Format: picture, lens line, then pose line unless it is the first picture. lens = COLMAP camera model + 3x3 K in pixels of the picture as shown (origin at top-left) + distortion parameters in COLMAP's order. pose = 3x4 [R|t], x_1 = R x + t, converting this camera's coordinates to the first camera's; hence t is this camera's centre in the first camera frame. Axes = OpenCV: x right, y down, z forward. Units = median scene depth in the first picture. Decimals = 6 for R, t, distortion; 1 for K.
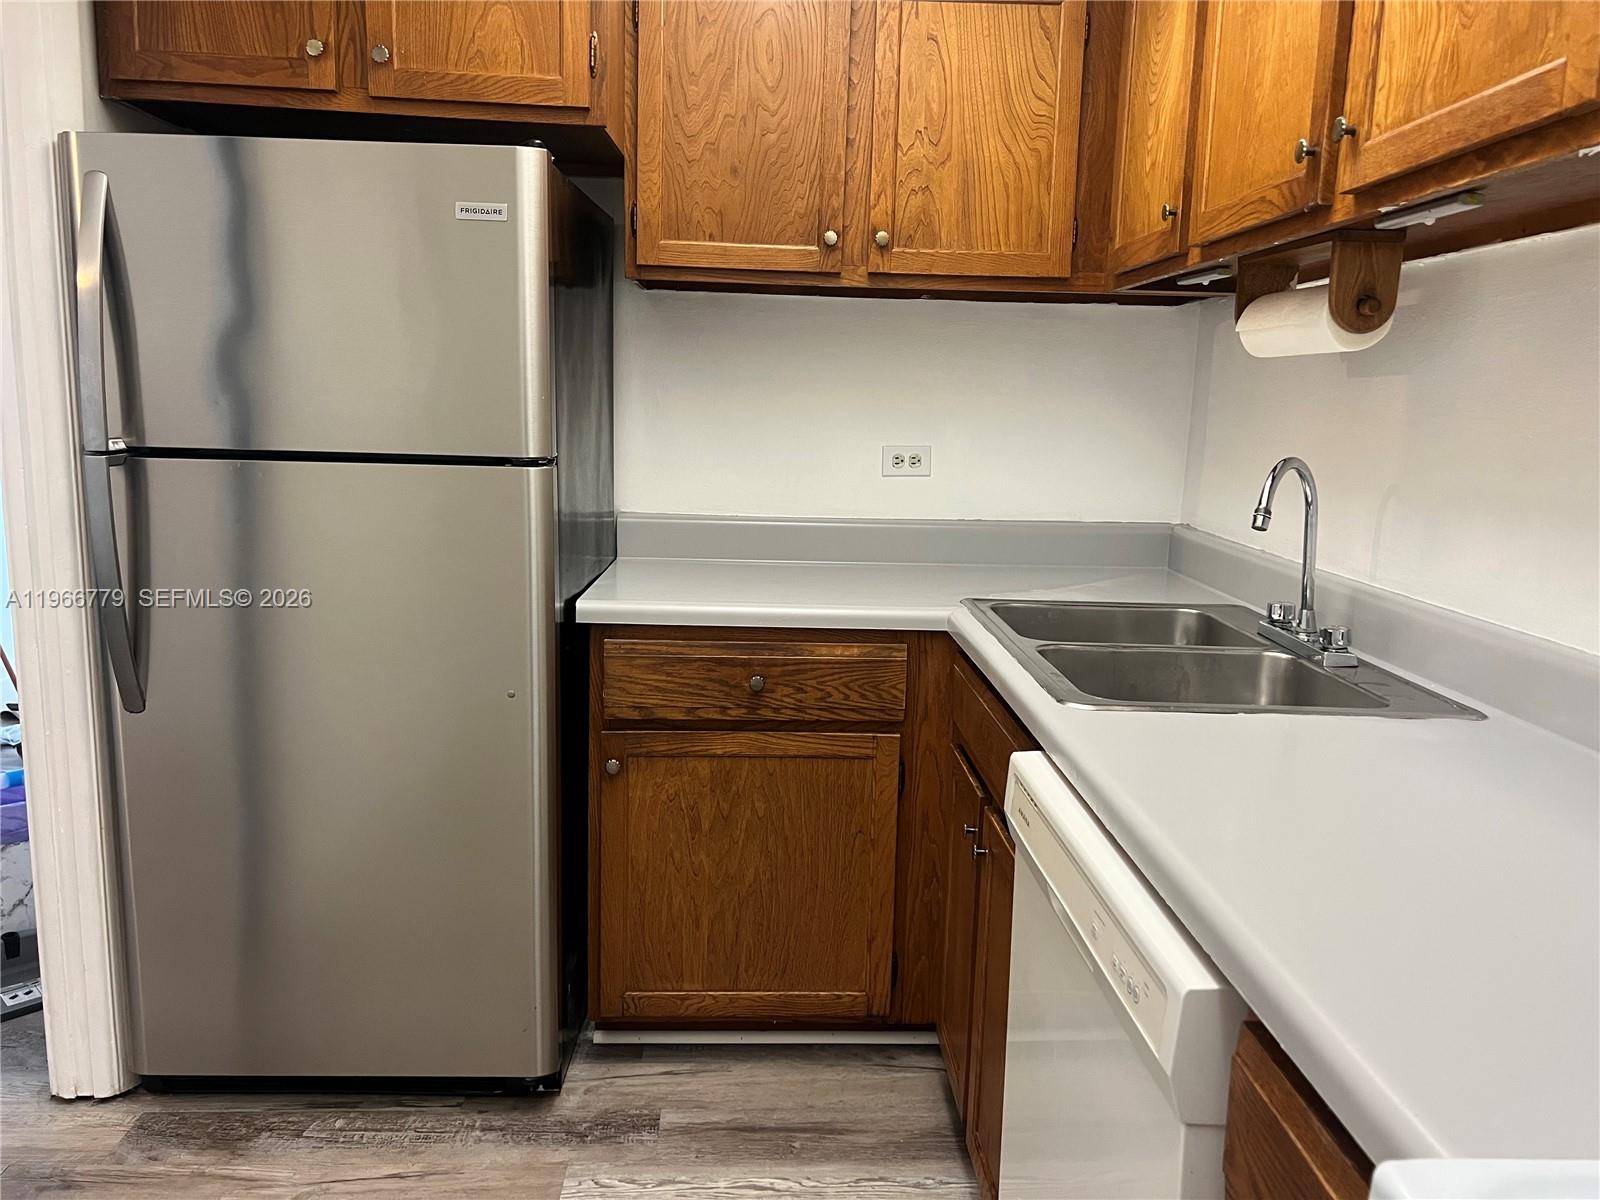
lens RADIAL K [[1196.2, 0, 800.0], [0, 1196.2, 600.0], [0, 0, 1]] dist [0.057552, -0.063046]
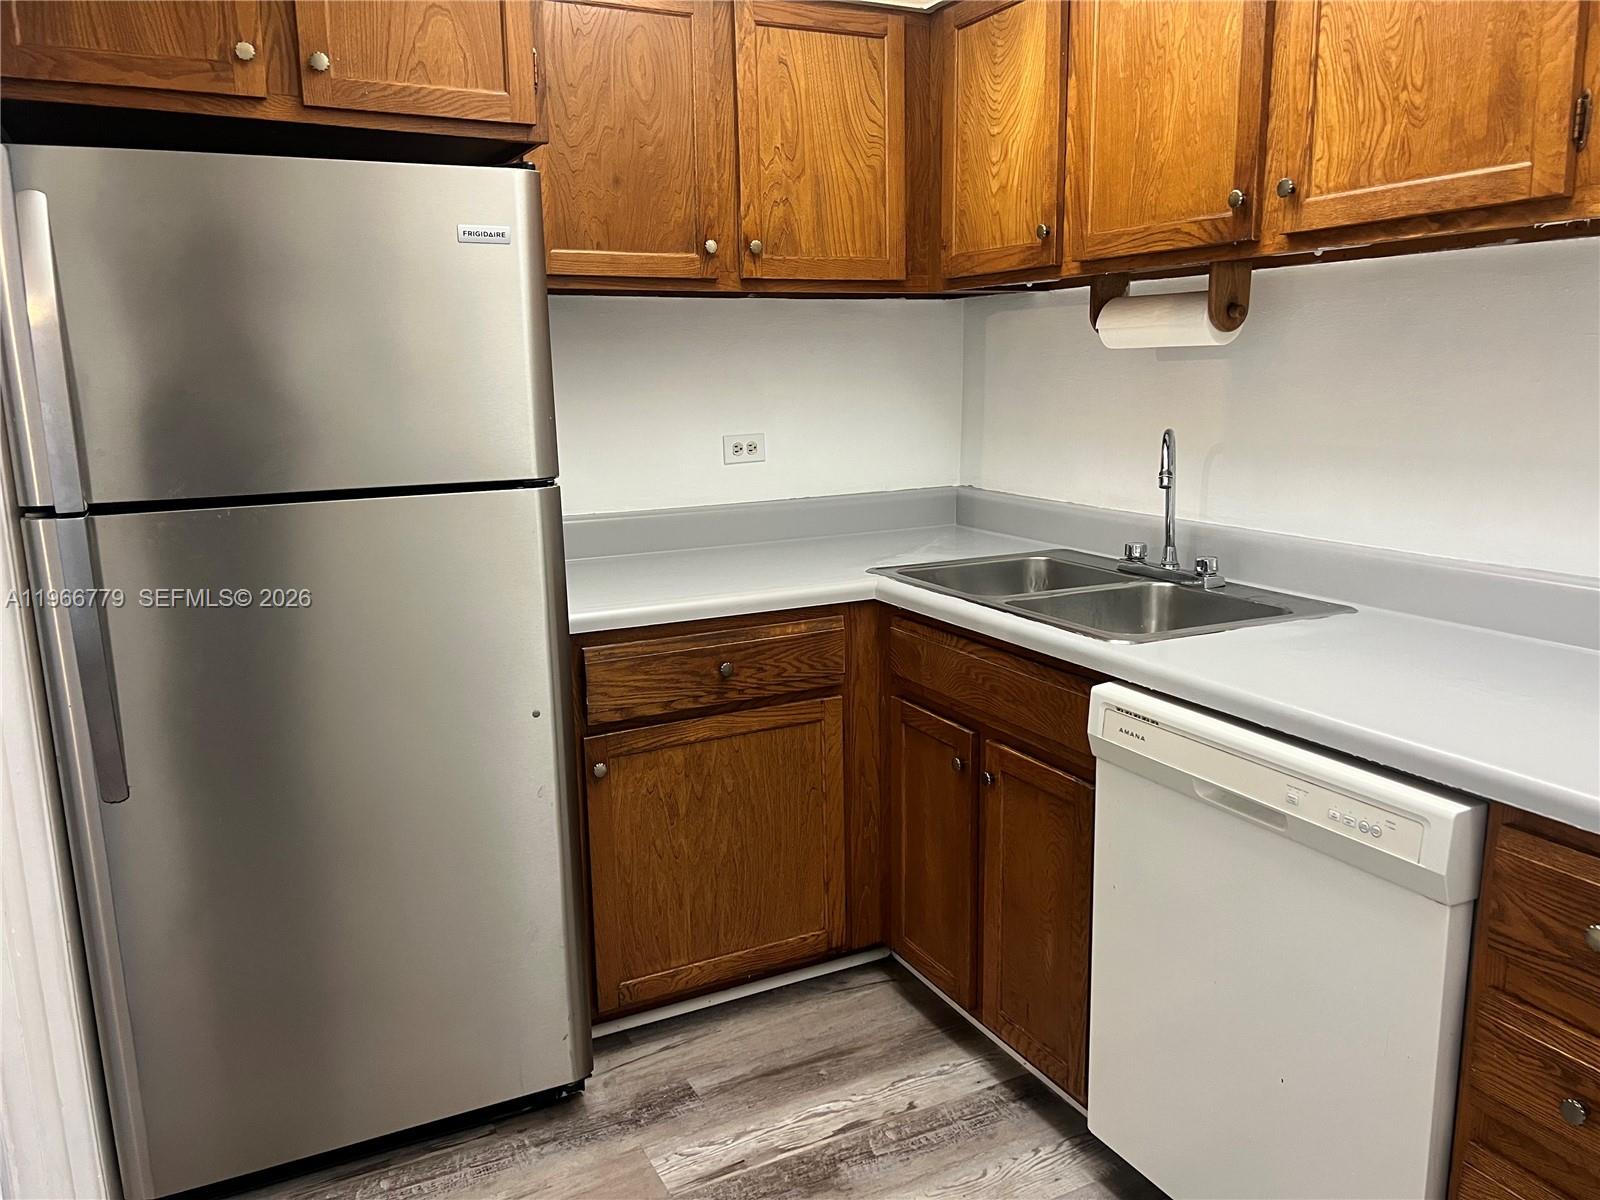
lens RADIAL K [[1198.5, 0, 796.9], [0, 1198.5, 602.5], [0, 0, 1]] dist [0.064619, -0.071171]
pose [[0.910633, -0.123903, 0.394201, -0.395592], [0.111274, 0.992276, 0.054835, -0.041692], [-0.397951, -0.006070, 0.917387, -0.011979]]
